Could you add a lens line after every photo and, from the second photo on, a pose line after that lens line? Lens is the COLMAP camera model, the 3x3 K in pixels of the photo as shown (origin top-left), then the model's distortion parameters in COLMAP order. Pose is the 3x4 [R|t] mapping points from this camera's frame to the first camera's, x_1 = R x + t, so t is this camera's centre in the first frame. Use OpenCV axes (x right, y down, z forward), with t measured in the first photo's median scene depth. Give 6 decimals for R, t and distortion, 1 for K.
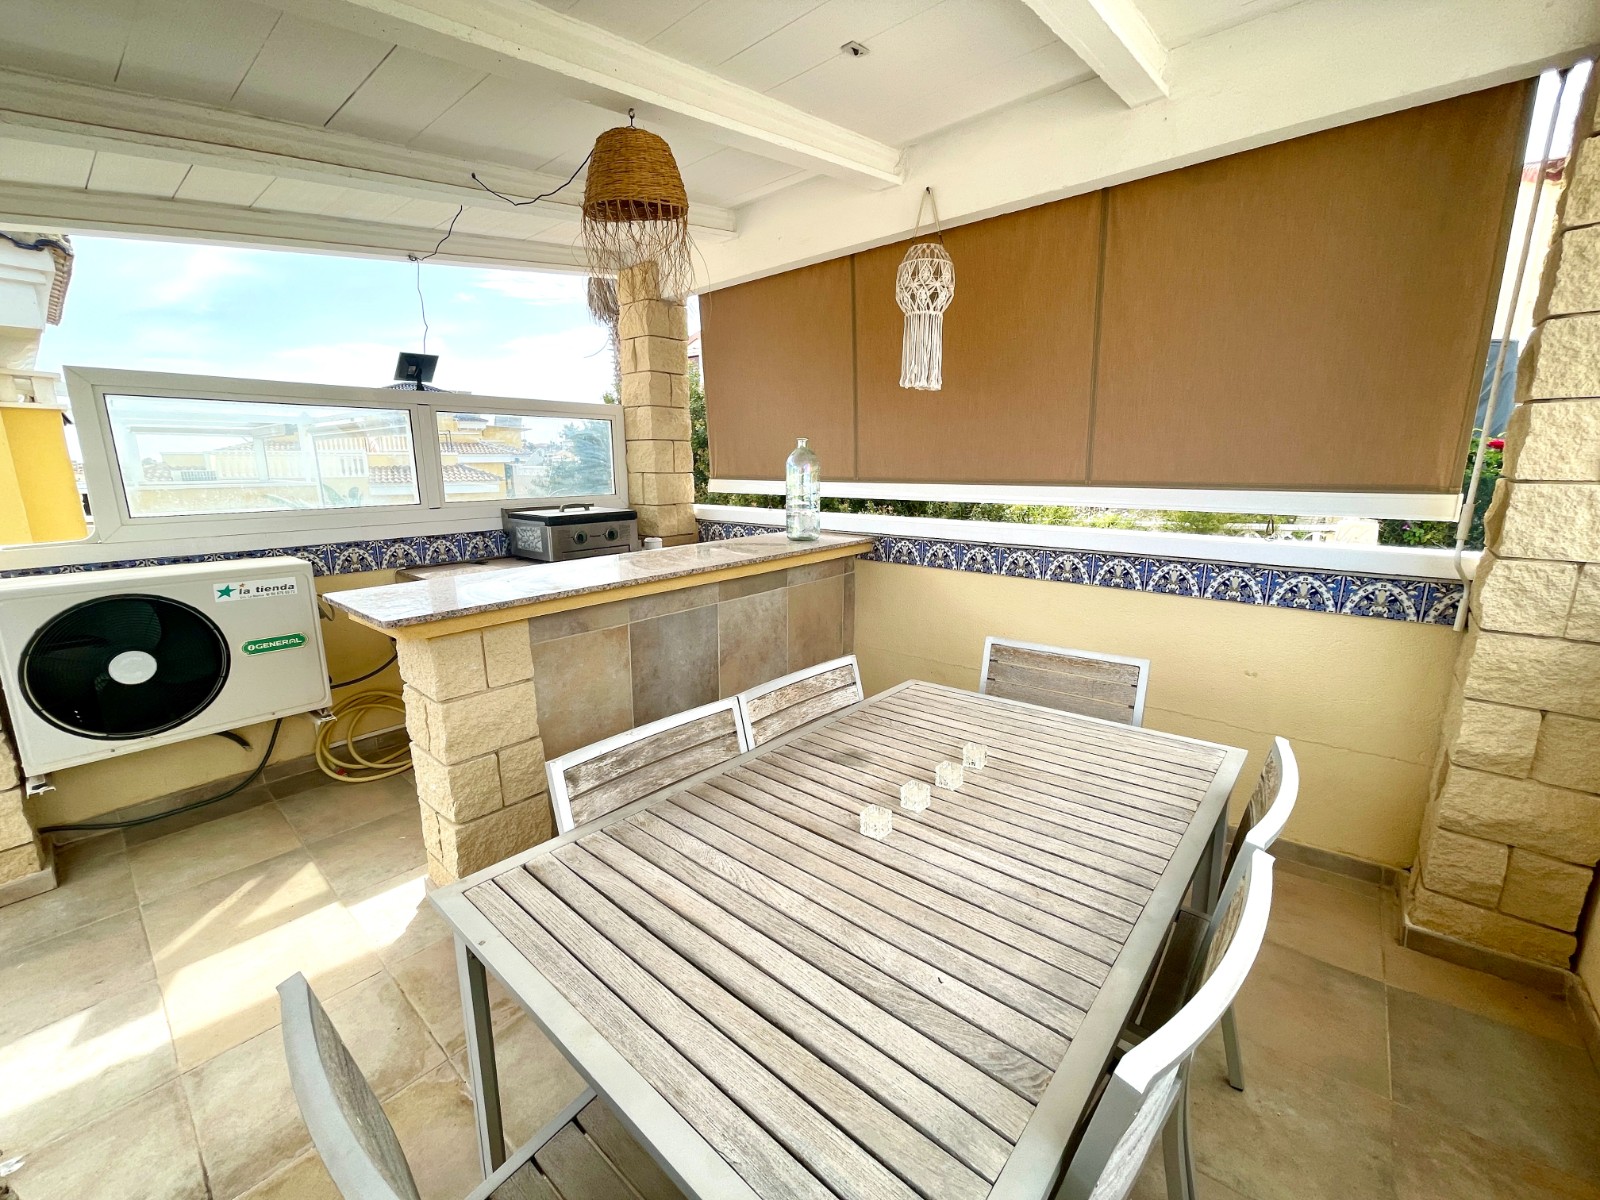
lens RADIAL K [[641.3, 0, 793.1], [0, 641.3, 593.1], [0, 0, 1]] dist [-0.001055, -0.002589]
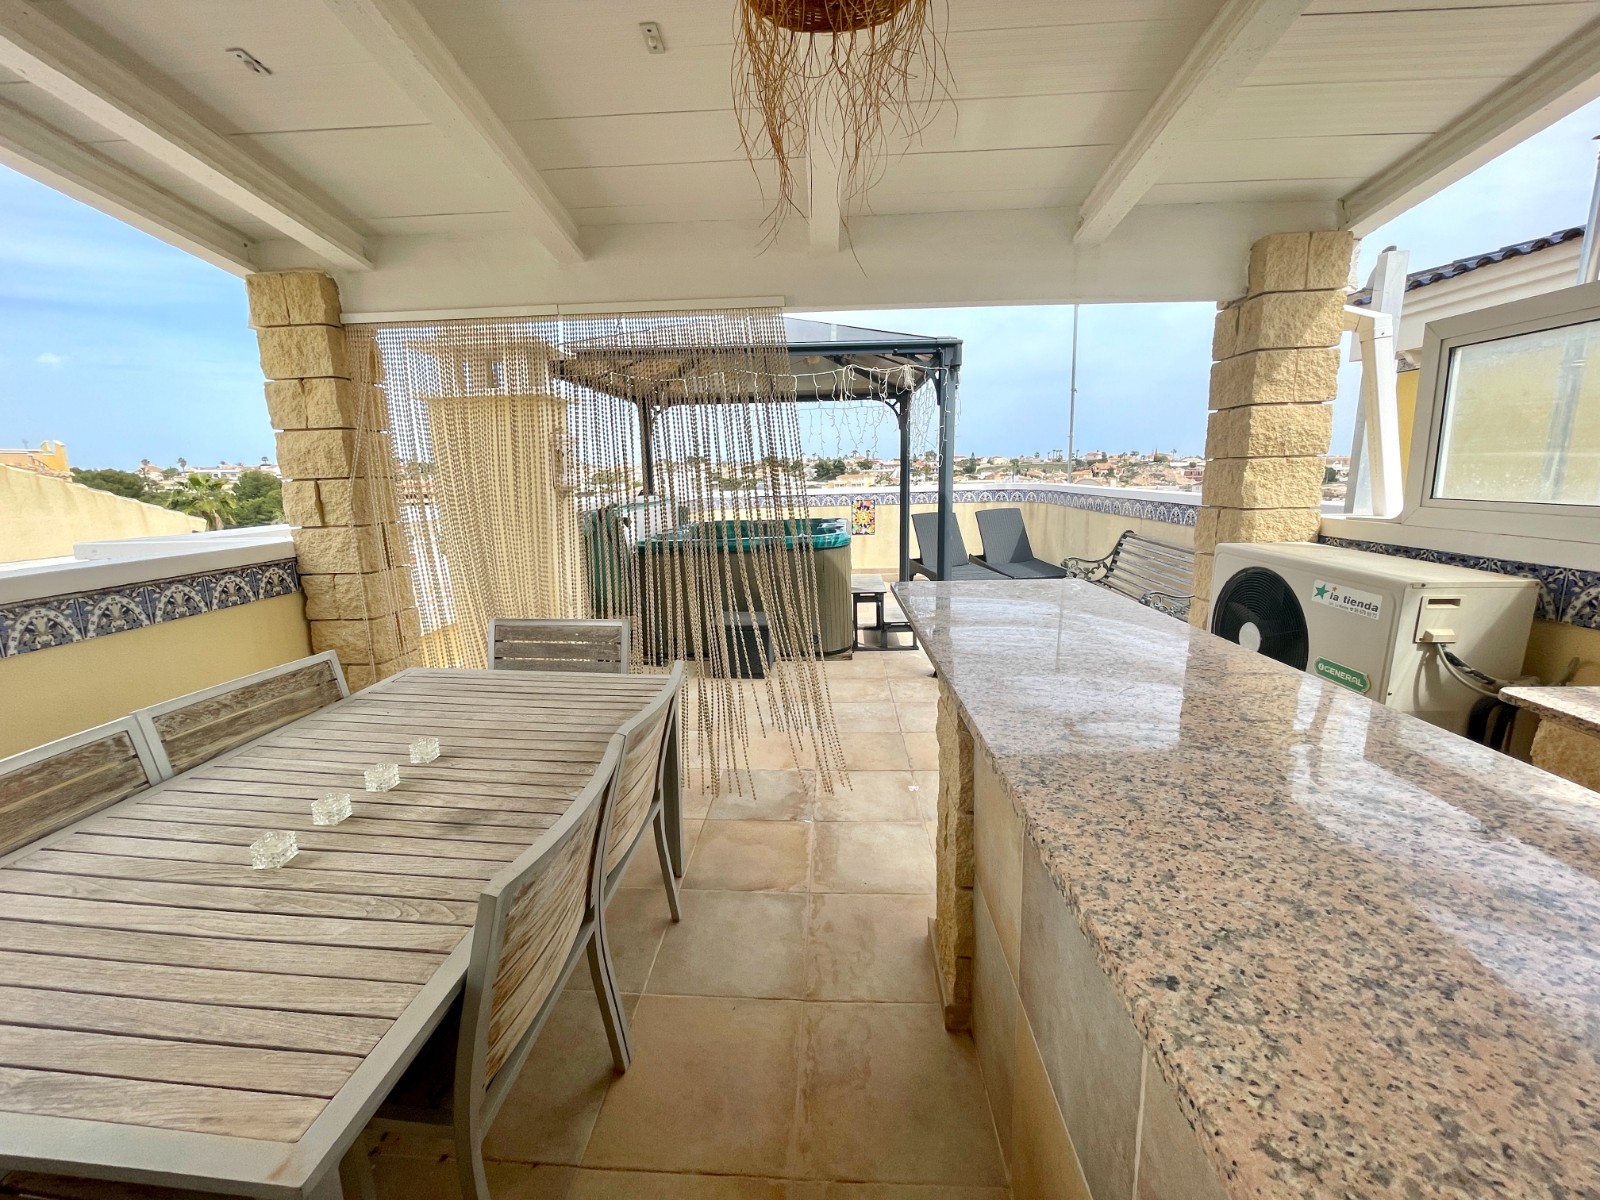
lens RADIAL K [[641.3, 0, 793.1], [0, 641.3, 593.1], [0, 0, 1]] dist [-0.001055, -0.002589]
pose [[-0.792107, 0.134207, -0.595446, 0.130024], [-0.094522, 0.936791, 0.336881, -0.199393], [0.603020, 0.323128, -0.729353, 1.115653]]
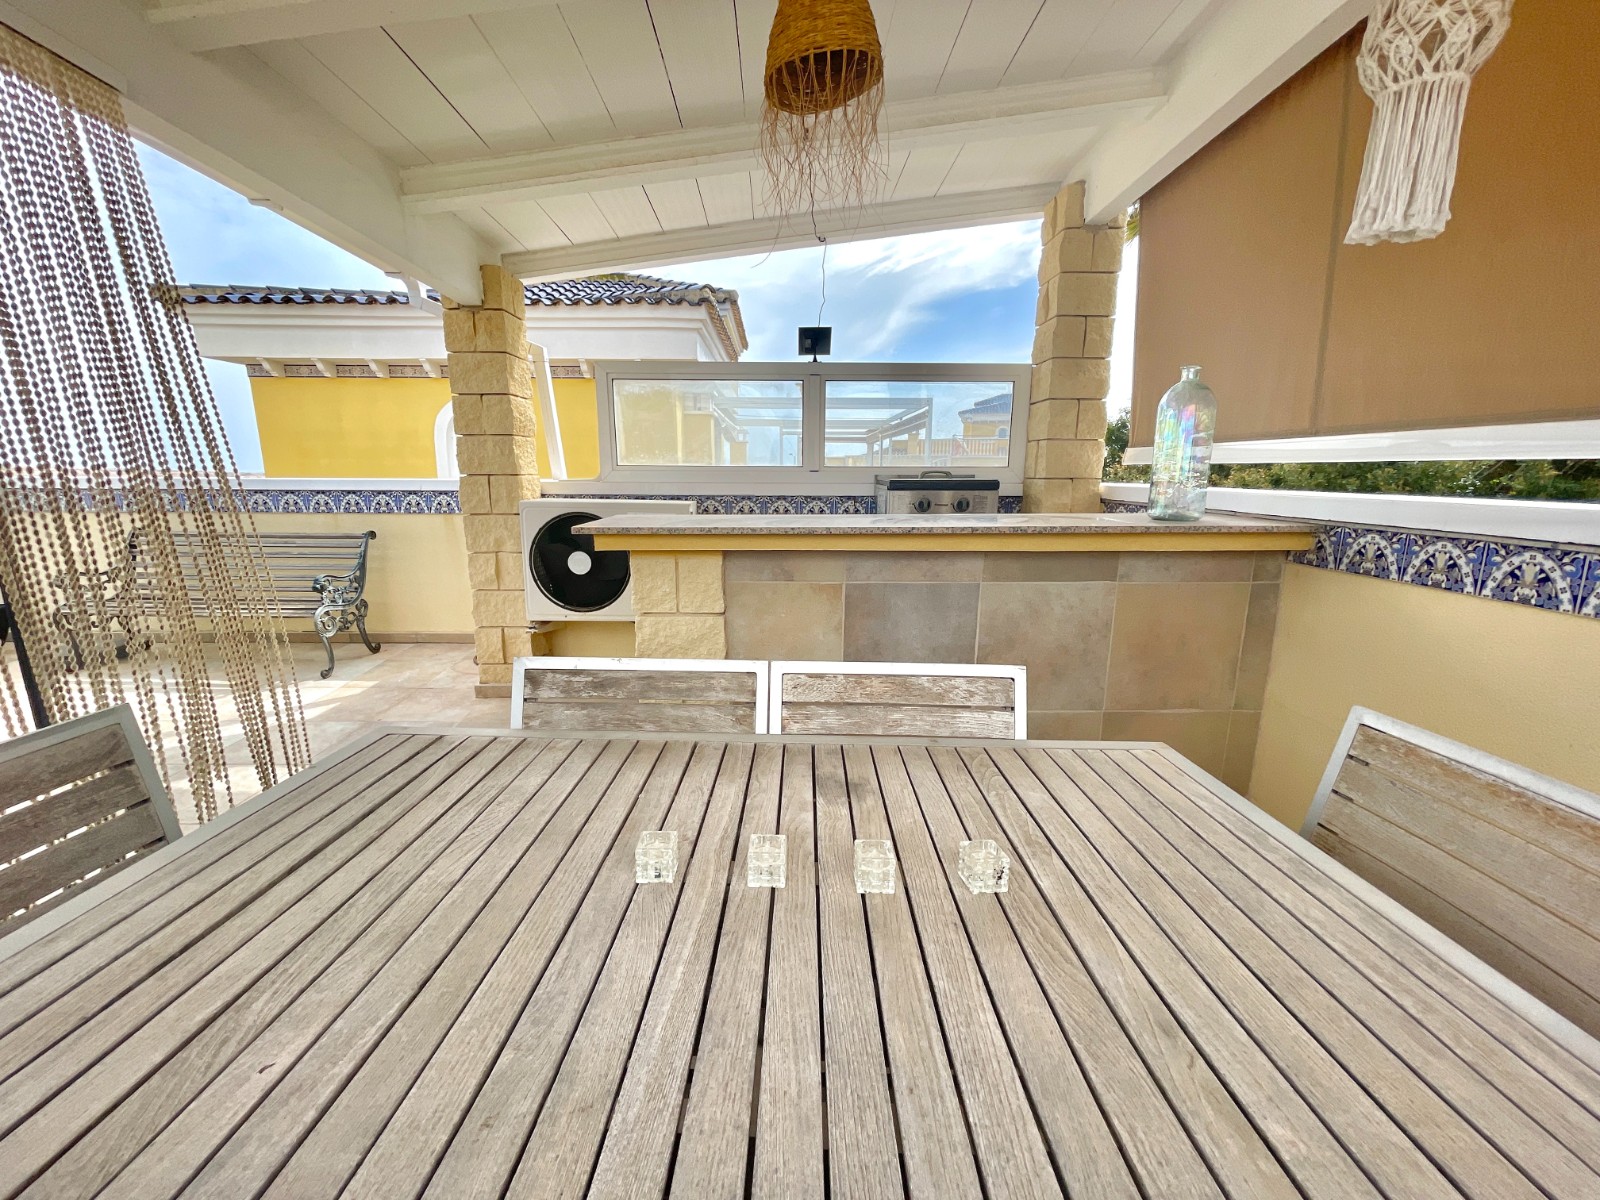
lens RADIAL K [[641.3, 0, 793.1], [0, 641.3, 593.1], [0, 0, 1]] dist [-0.001055, -0.002589]
pose [[0.659742, 0.148535, -0.736667, 0.329247], [-0.156233, 0.985963, 0.058883, 0.019383], [0.735073, 0.076244, 0.673688, 0.327671]]
